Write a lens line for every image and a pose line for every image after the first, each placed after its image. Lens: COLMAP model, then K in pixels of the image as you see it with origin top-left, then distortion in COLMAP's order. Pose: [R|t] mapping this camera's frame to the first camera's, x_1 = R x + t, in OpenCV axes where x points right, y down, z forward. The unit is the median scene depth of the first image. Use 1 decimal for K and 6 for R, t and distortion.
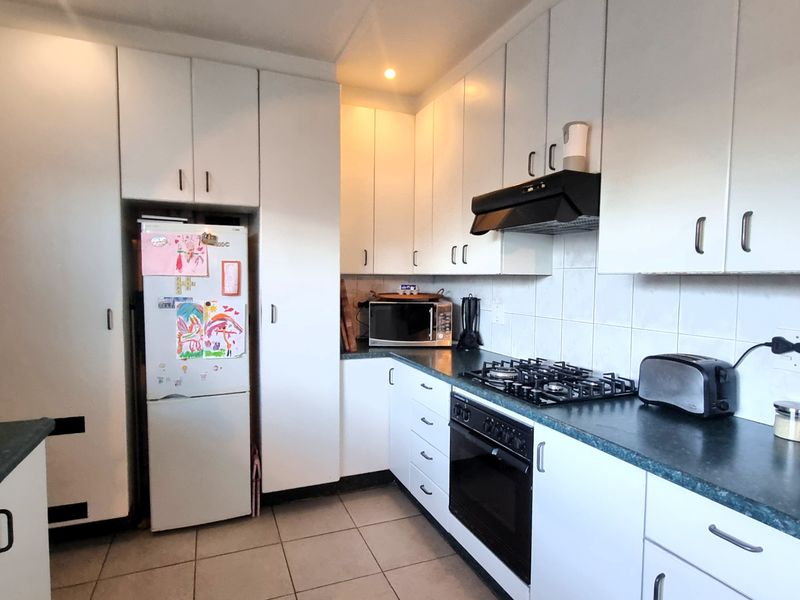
lens RADIAL K [[500.4, 0, 399.8], [0, 500.4, 307.0], [0, 0, 1]] dist [0.007888, 0.001826]
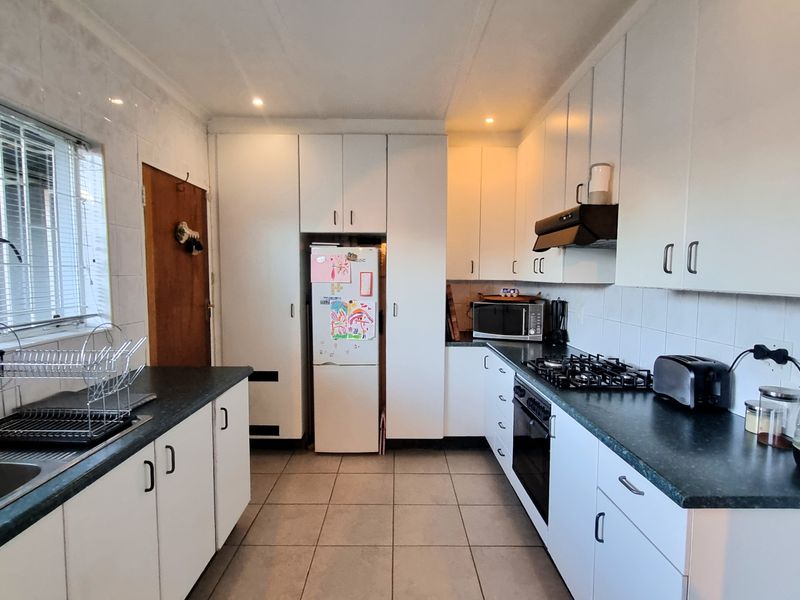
lens RADIAL K [[500.4, 0, 399.8], [0, 500.4, 307.0], [0, 0, 1]] dist [0.007888, 0.001826]
pose [[0.916273, 0.027677, -0.399596, 0.325481], [-0.021415, 0.999568, 0.020129, -0.023323], [0.399981, -0.009886, 0.916470, -0.270080]]
